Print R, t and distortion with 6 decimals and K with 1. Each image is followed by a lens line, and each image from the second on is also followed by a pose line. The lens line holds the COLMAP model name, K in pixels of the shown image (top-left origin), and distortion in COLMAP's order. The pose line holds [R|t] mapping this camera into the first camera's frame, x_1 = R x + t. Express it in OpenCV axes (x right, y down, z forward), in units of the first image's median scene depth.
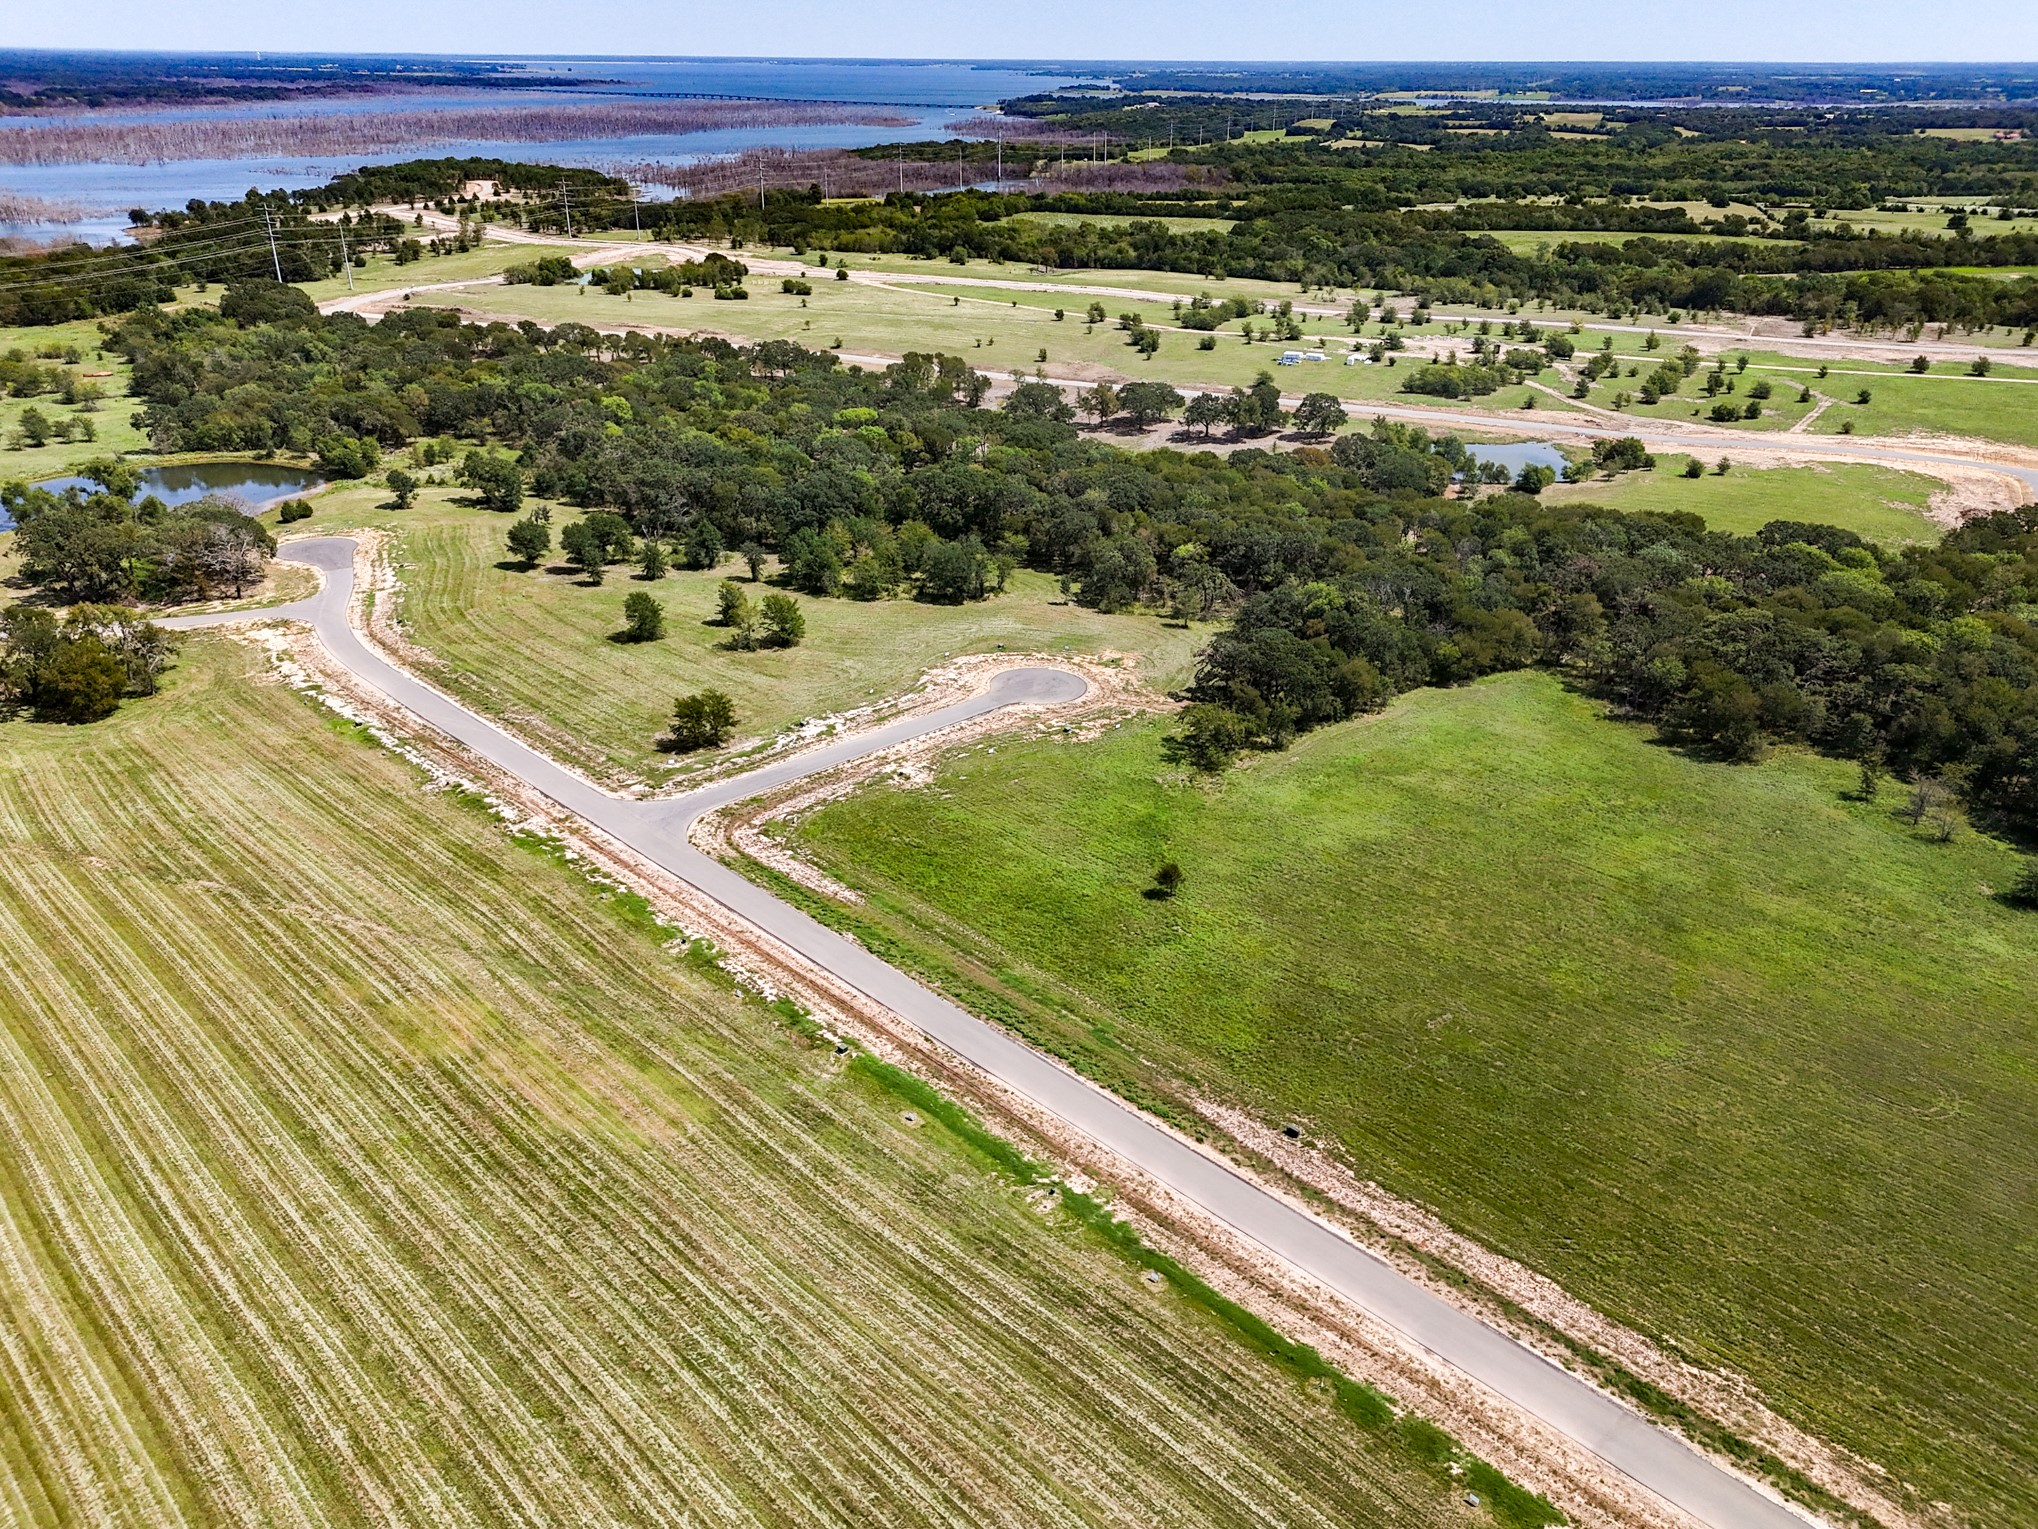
lens RADIAL K [[1497.0, 0, 1027.0], [0, 1497.0, 753.0], [0, 0, 1]] dist [0.058642, -0.053278]
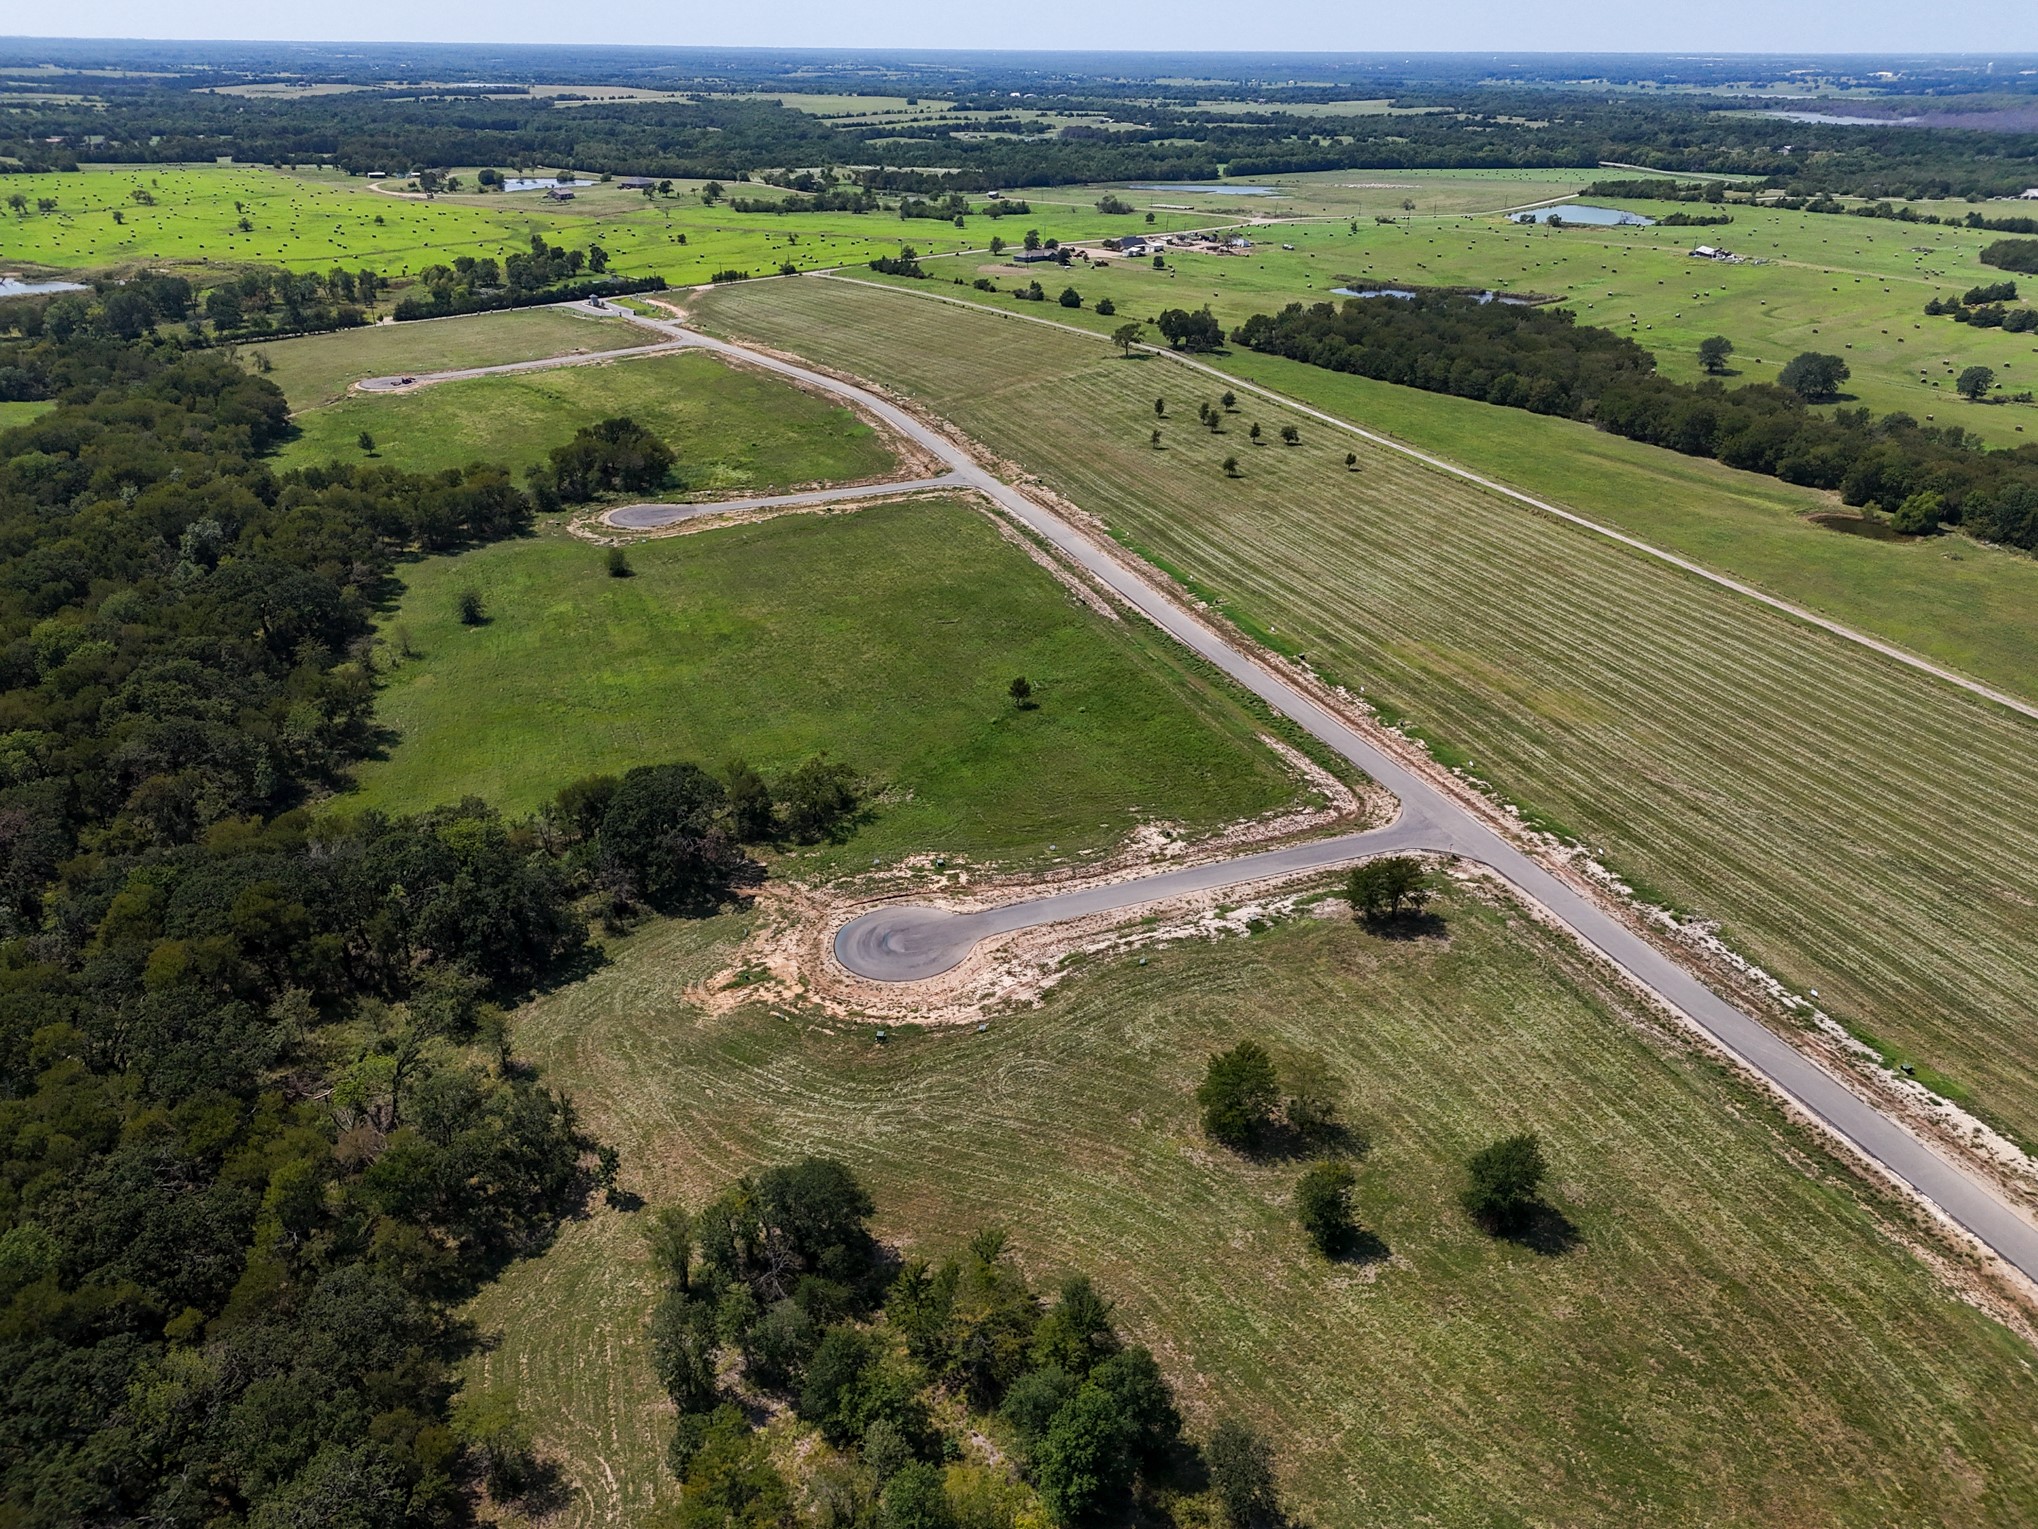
lens RADIAL K [[1497.0, 0, 1018.3], [0, 1497.0, 776.6], [0, 0, 1]] dist [0.058642, -0.053278]
pose [[-0.915245, -0.188492, 0.356086, -0.336250], [0.156409, 0.648269, 0.745173, -0.741850], [-0.371299, 0.737711, -0.563844, 1.605075]]
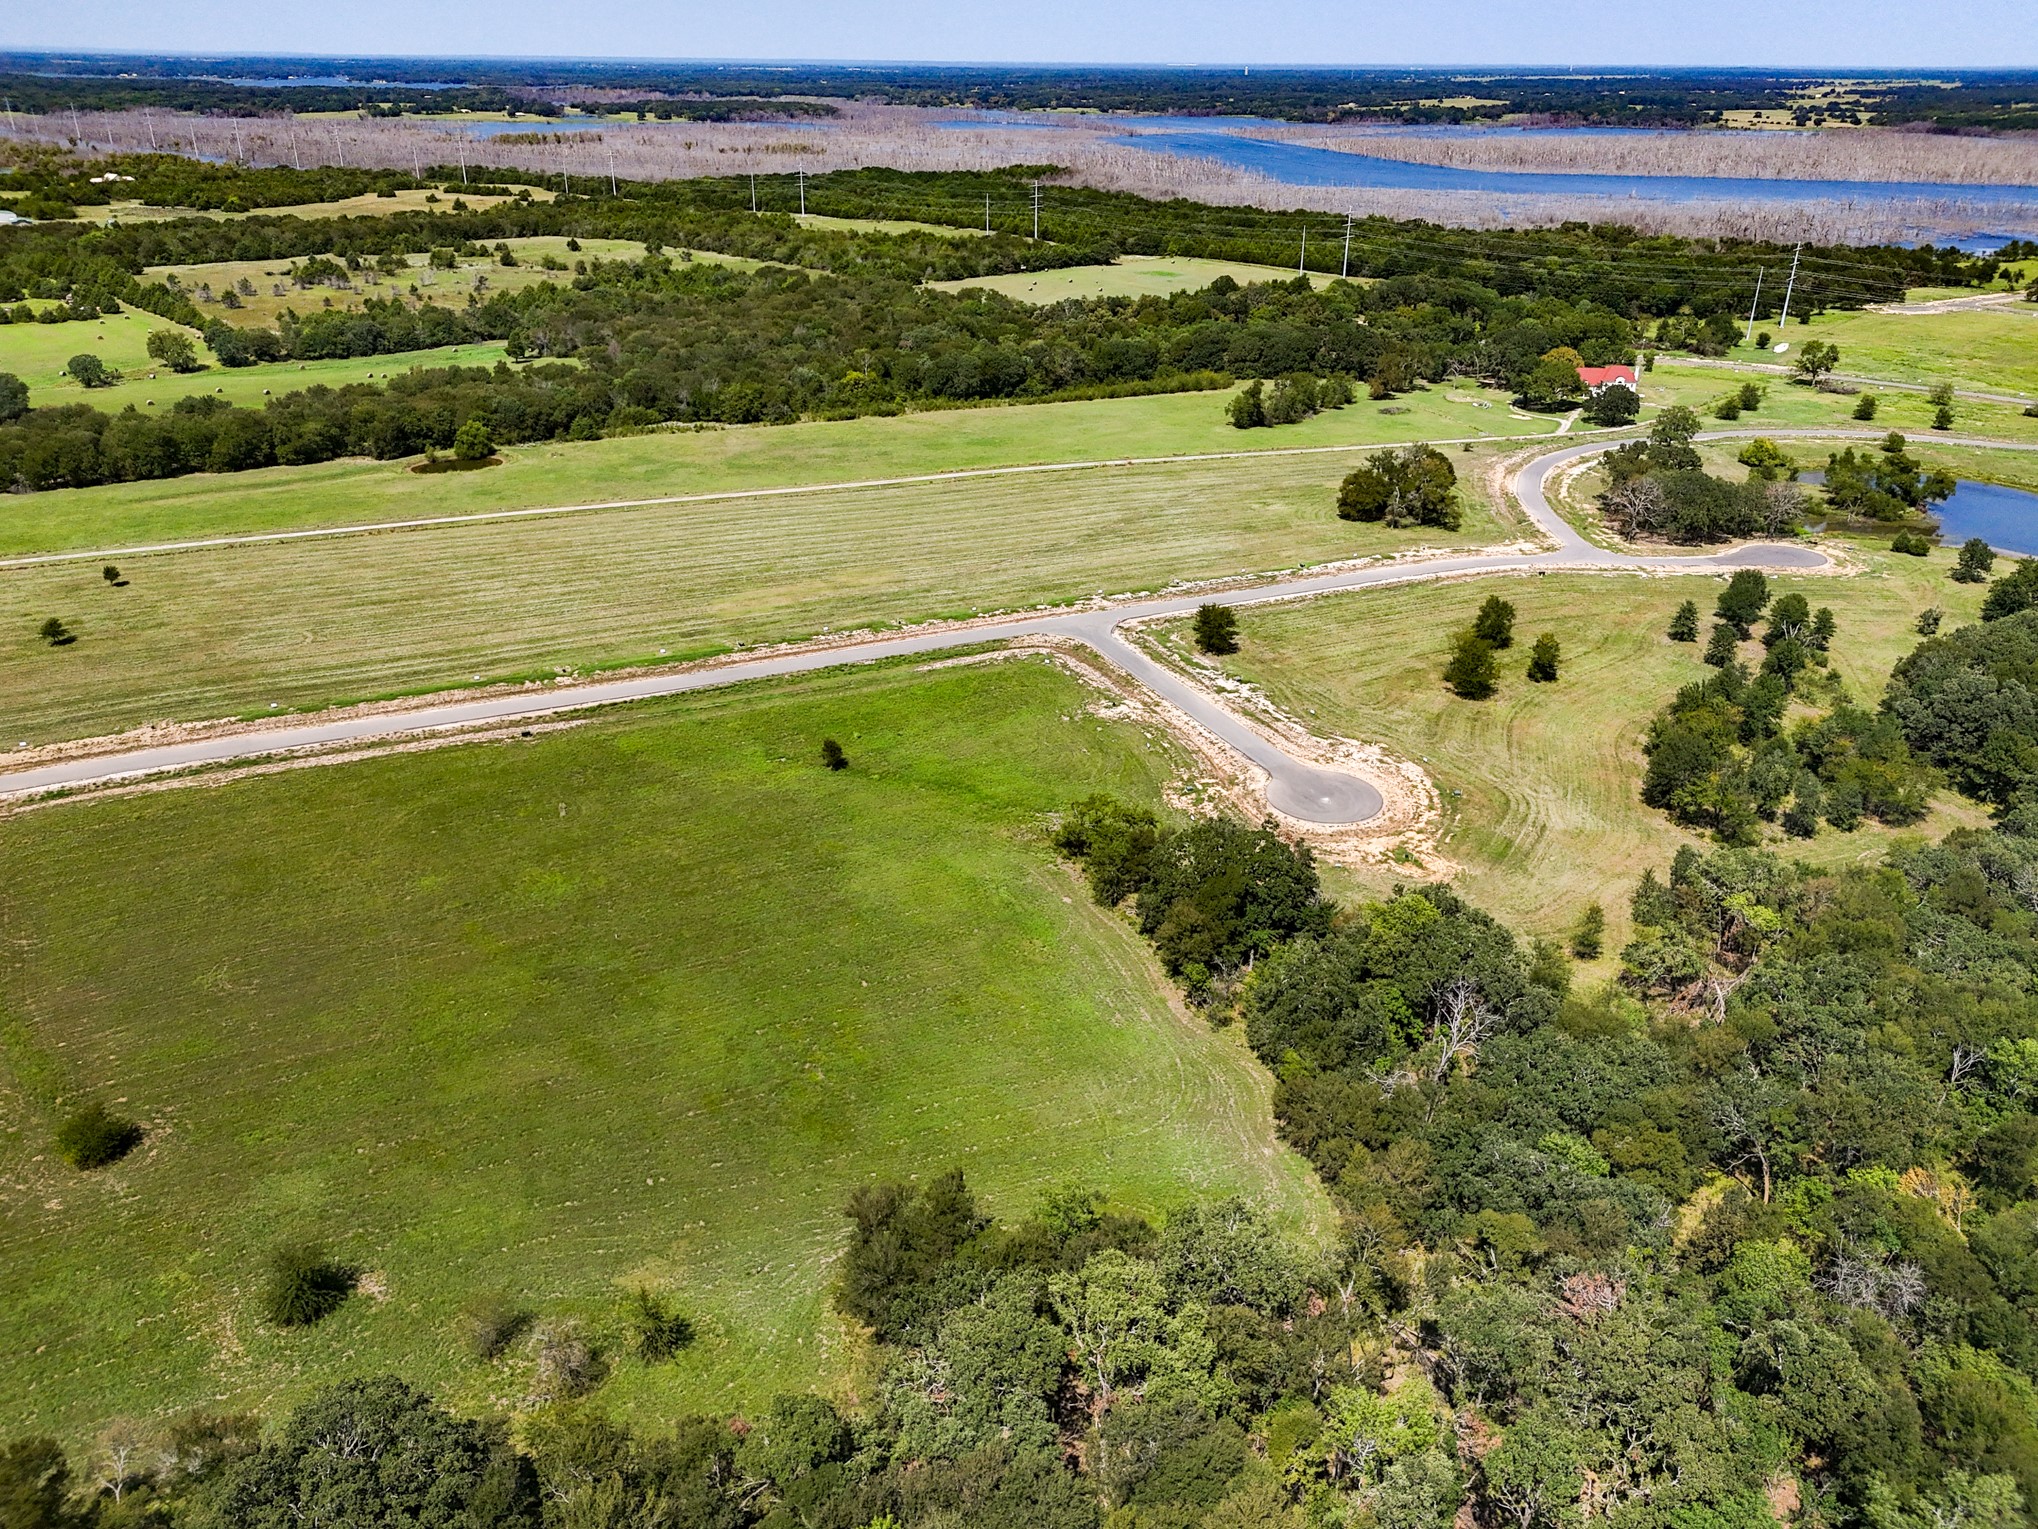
lens RADIAL K [[1497.0, 0, 1024.2], [0, 1497.0, 771.1], [0, 0, 1]] dist [0.058642, -0.053278]
pose [[-0.323265, 0.396157, -0.859395, 0.965414], [-0.408005, 0.761061, 0.504300, -0.509221], [0.853834, 0.513660, -0.084391, 1.119374]]
